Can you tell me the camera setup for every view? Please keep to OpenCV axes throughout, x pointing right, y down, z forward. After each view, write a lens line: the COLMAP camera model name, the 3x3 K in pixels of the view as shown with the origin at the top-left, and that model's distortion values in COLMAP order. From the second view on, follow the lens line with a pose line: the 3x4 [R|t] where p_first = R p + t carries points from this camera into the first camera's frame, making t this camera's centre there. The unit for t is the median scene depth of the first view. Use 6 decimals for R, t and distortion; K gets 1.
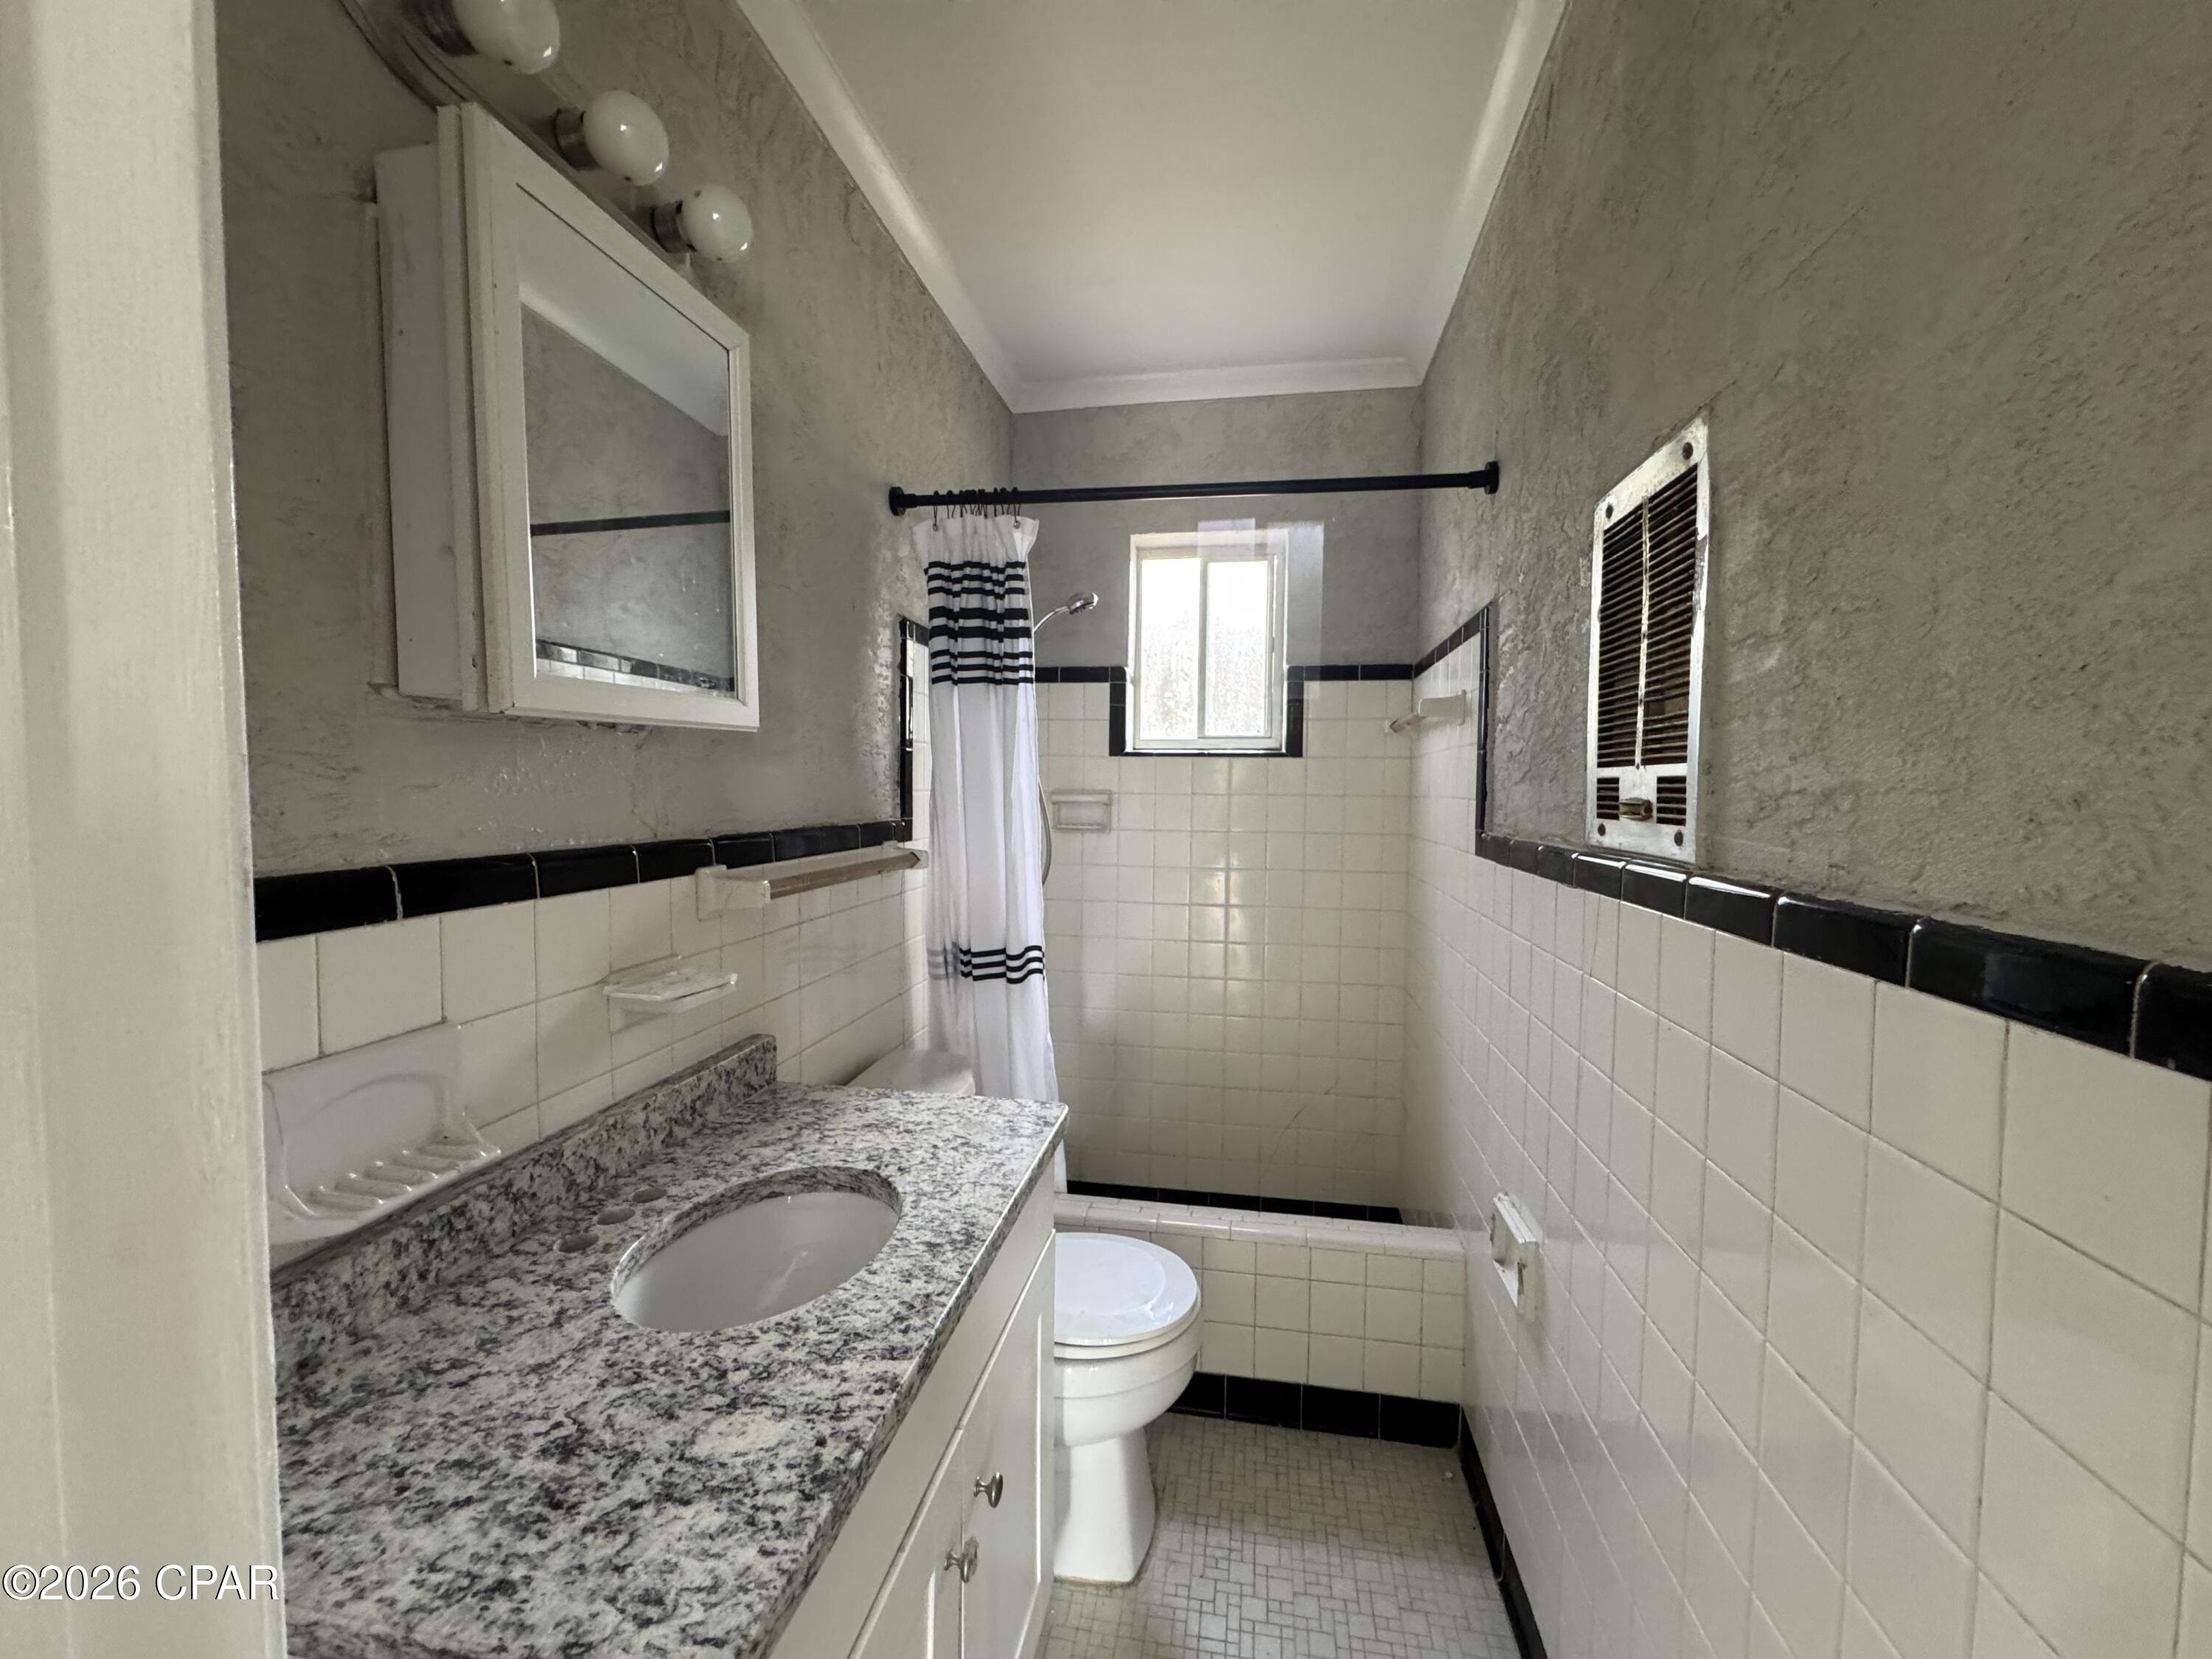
lens RADIAL K [[879.8, 0, 1106.0], [0, 879.8, 829.5], [0, 0, 1]] dist [-0.003374, 0.000085]
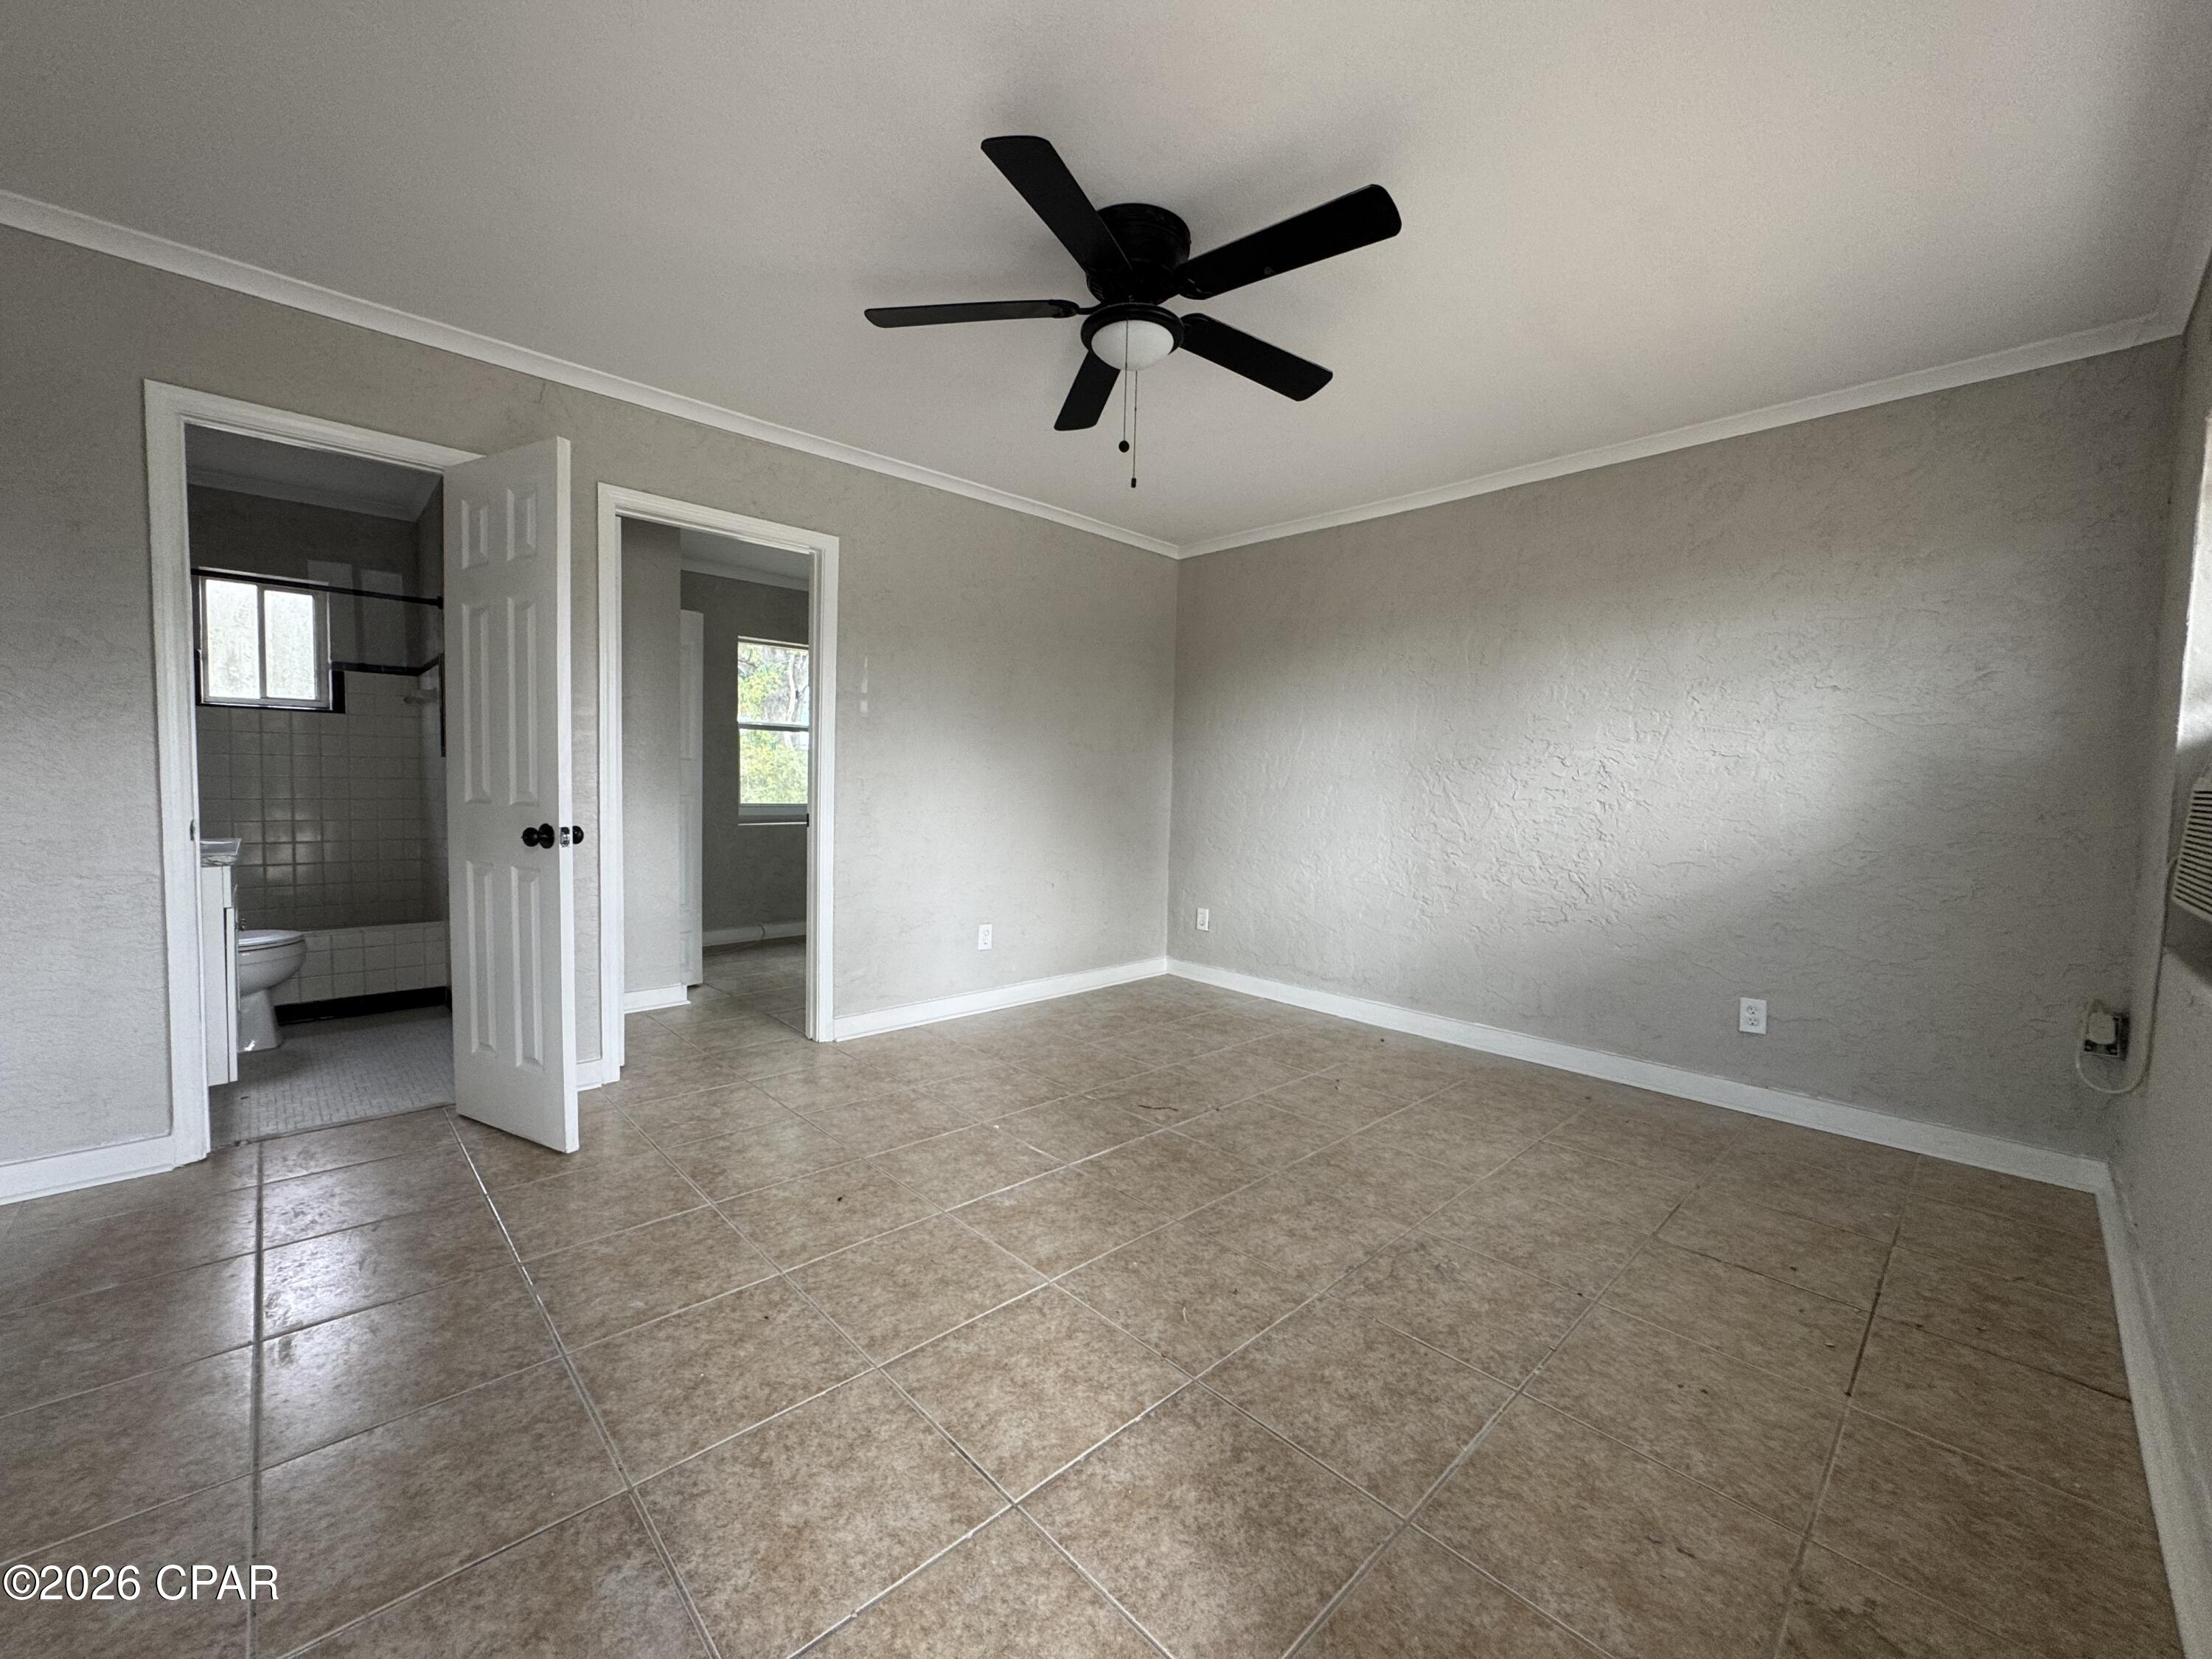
lens RADIAL K [[879.8, 0, 1106.0], [0, 879.8, 829.5], [0, 0, 1]] dist [-0.003374, 0.000085]
pose [[0.633564, -0.033588, 0.772961, -0.169874], [0.021634, 0.999436, 0.025697, 0.132041], [-0.773388, 0.000442, 0.633933, -1.247183]]
